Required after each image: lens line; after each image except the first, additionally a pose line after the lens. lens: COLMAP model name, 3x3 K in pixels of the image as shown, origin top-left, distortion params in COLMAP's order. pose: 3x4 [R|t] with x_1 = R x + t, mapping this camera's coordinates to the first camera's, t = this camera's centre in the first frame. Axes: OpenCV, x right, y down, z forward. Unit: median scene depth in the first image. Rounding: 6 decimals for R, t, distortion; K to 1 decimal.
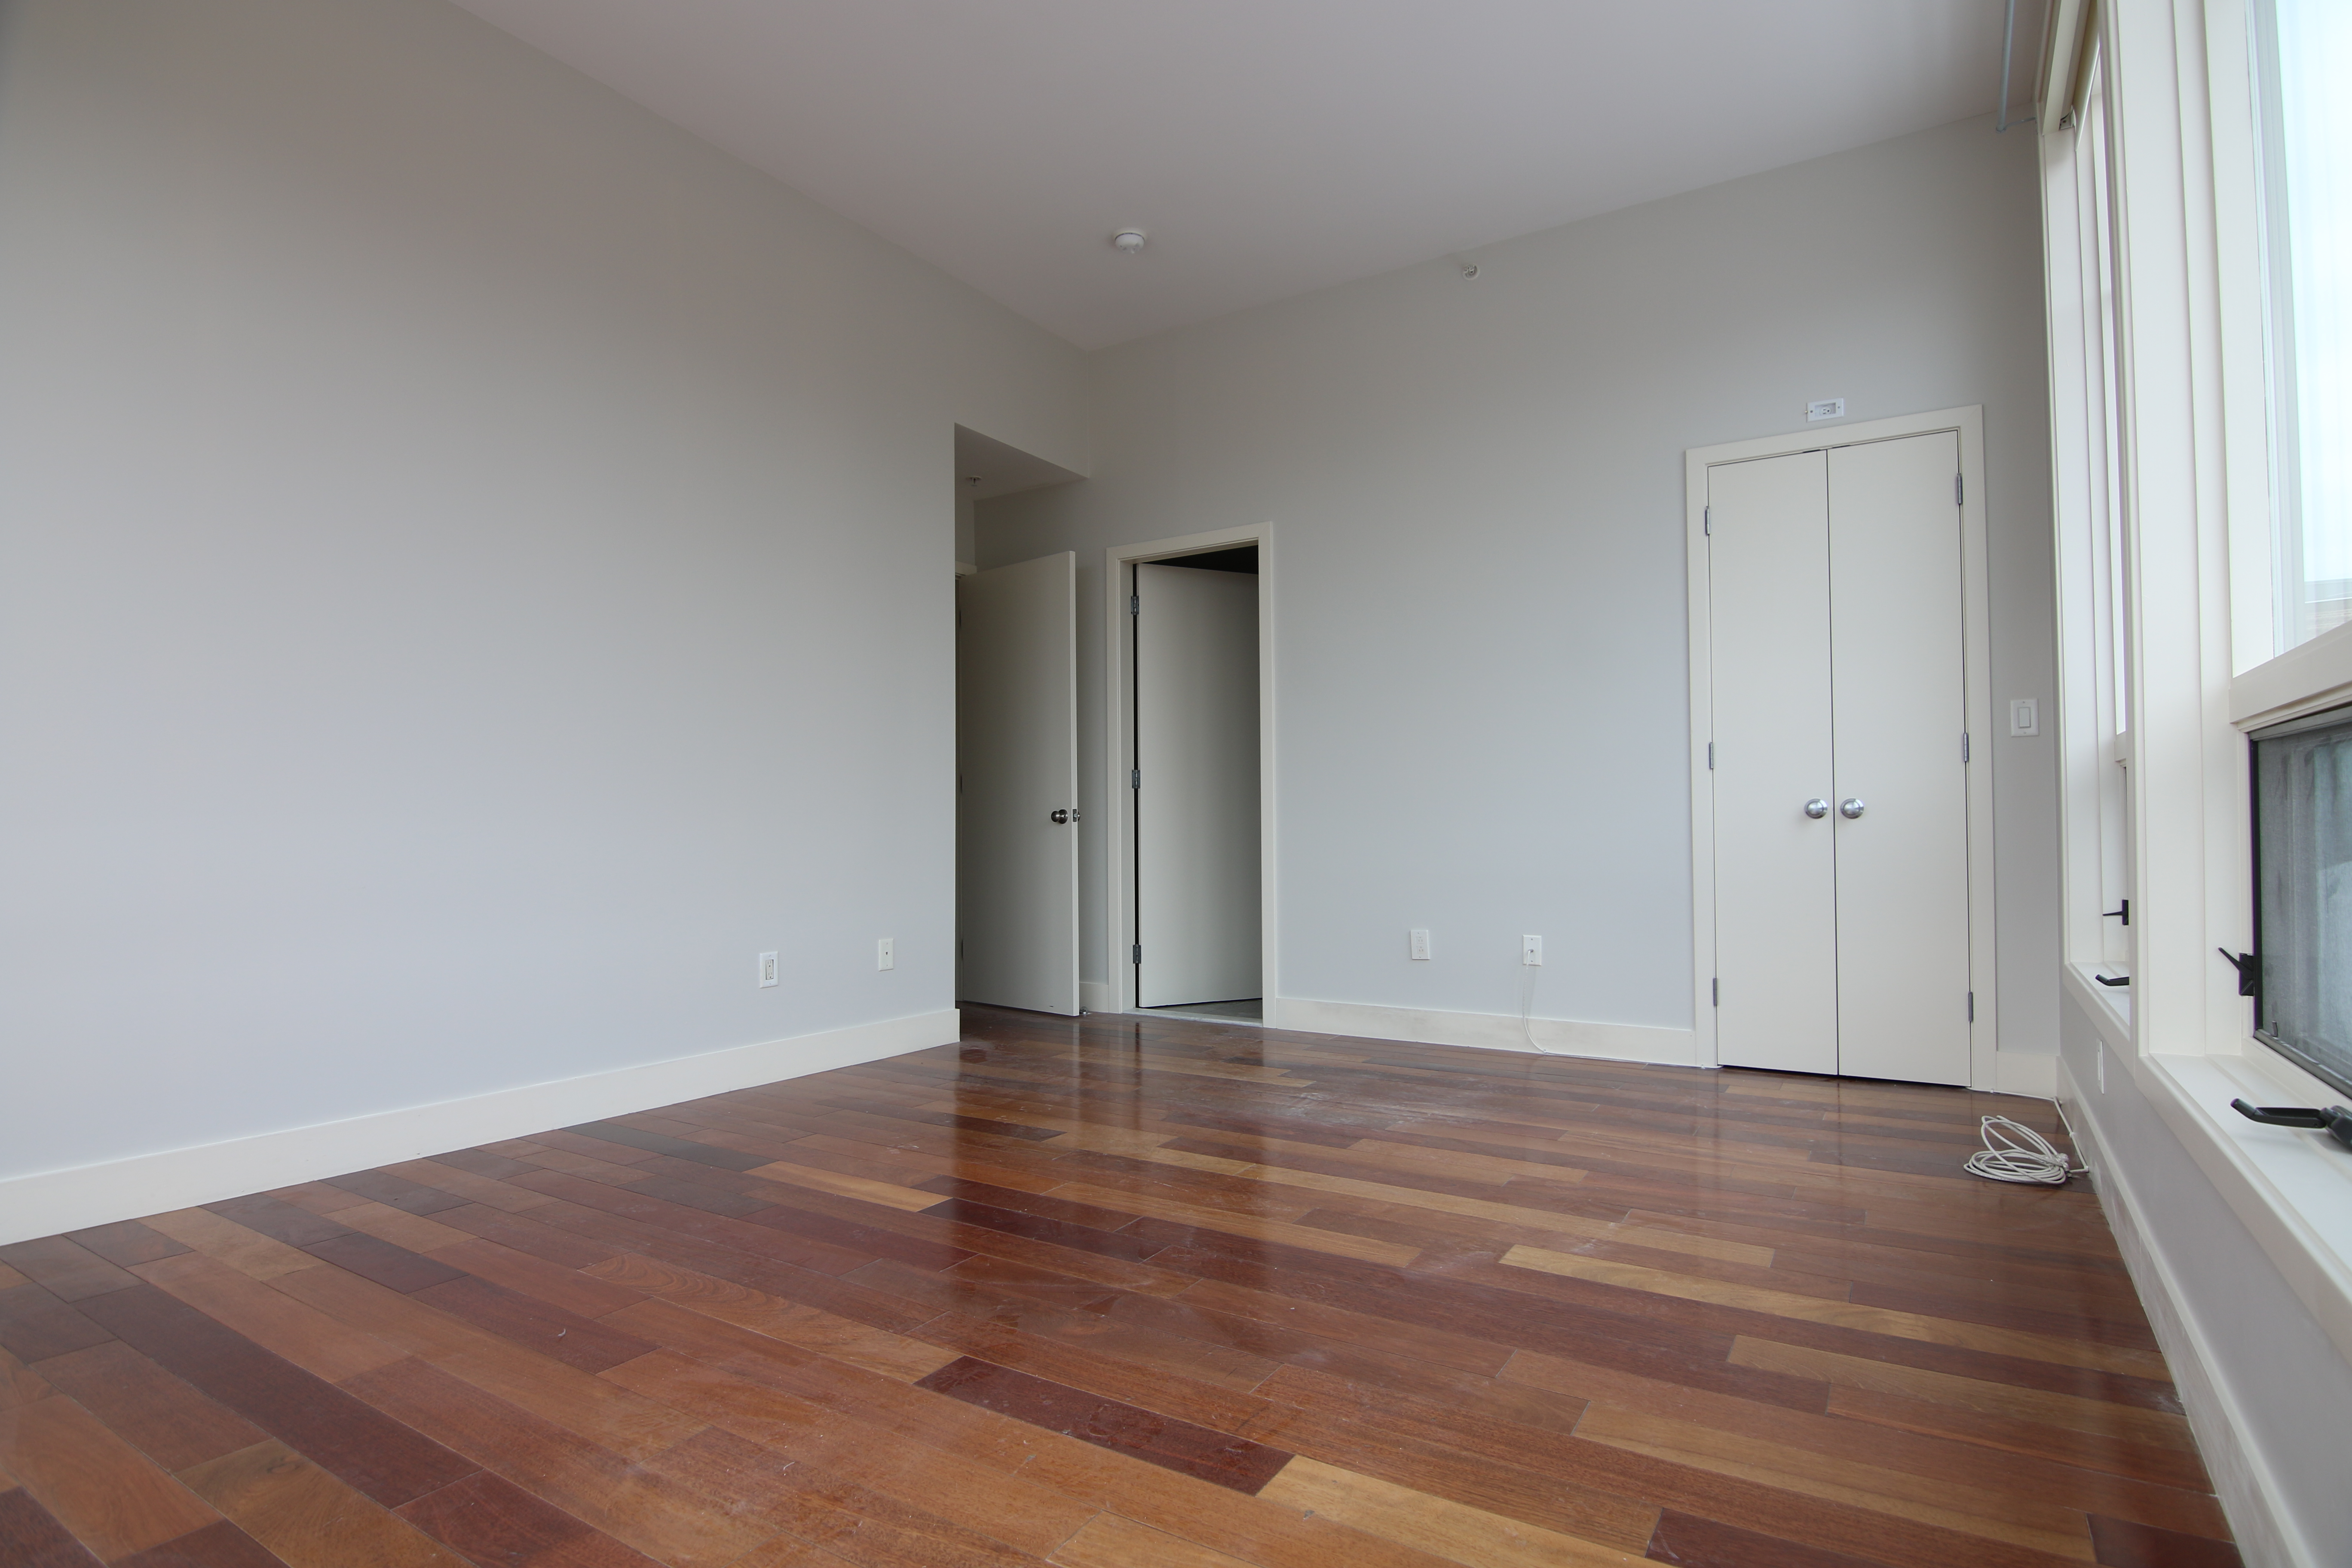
lens RADIAL K [[1223.5, 0, 1219.1], [0, 1223.5, 794.0], [0, 0, 1]] dist [0.000882, -0.021730]
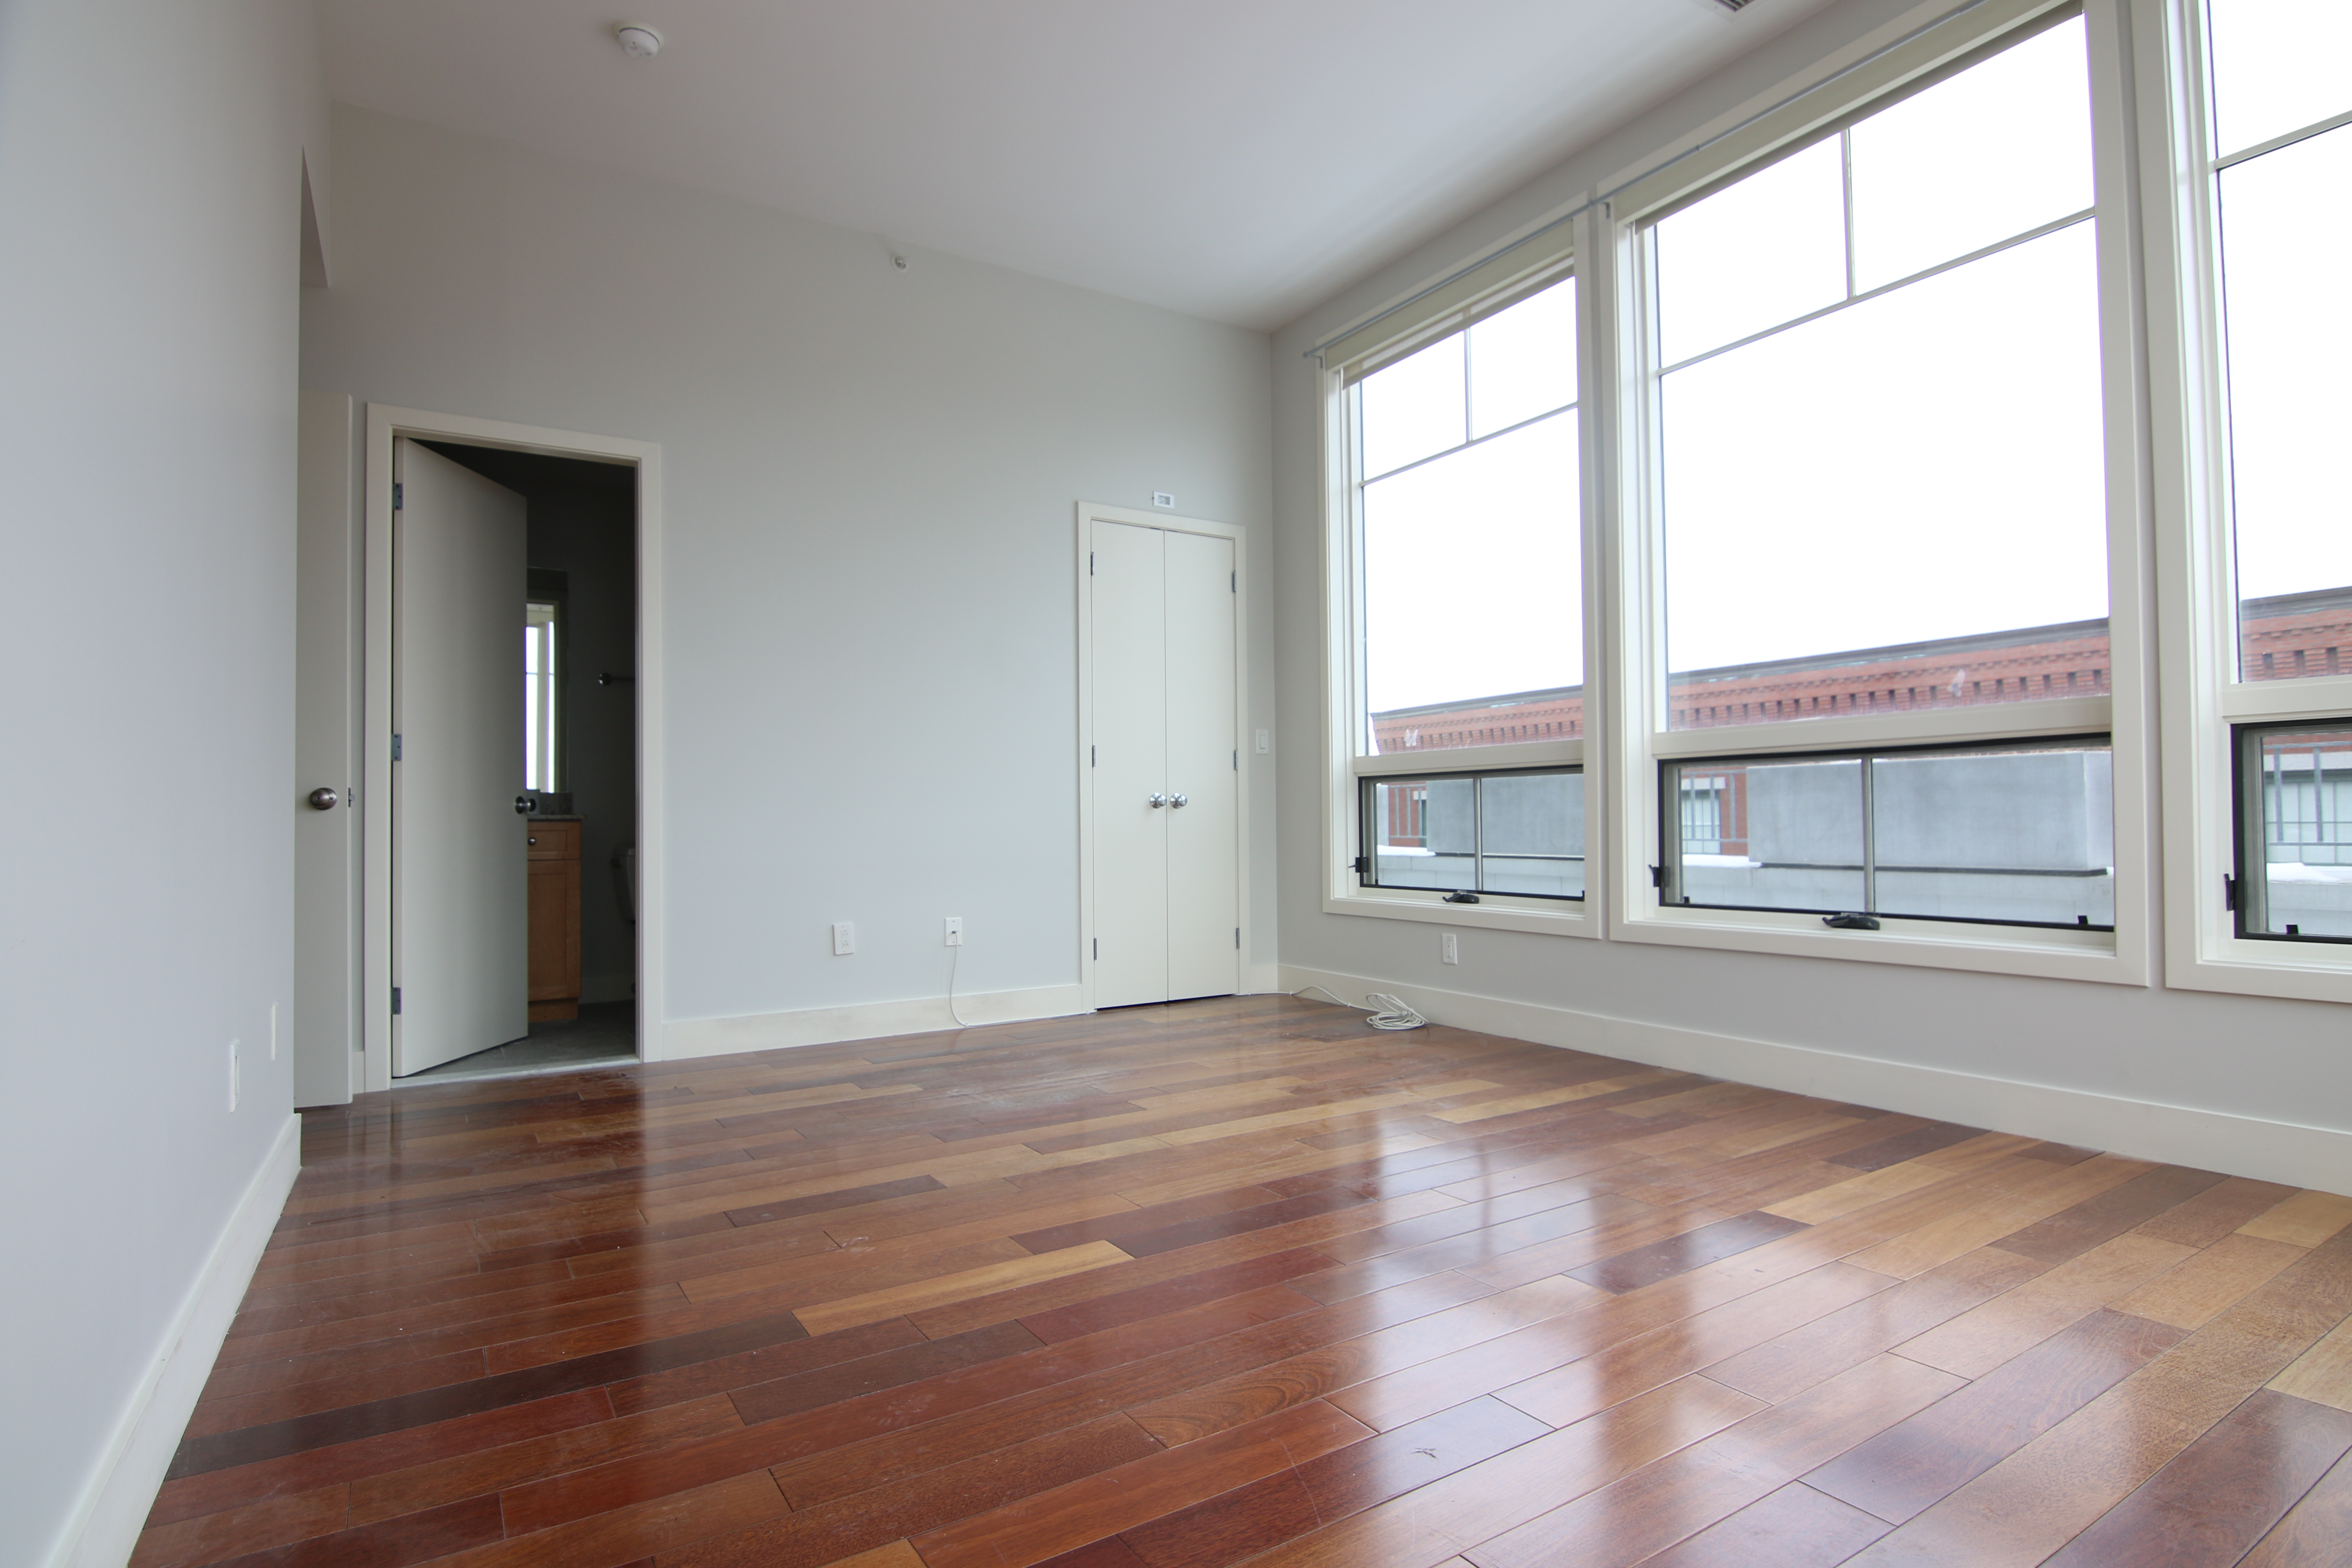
lens RADIAL K [[1216.6, 0, 1132.3], [0, 1216.6, 793.0], [0, 0, 1]] dist [-0.000123, -0.033603]
pose [[0.432463, 0.024358, 0.901323, -0.702580], [-0.012285, 0.999701, -0.021122, 0.031975], [-0.901568, -0.001938, 0.432633, 0.457656]]
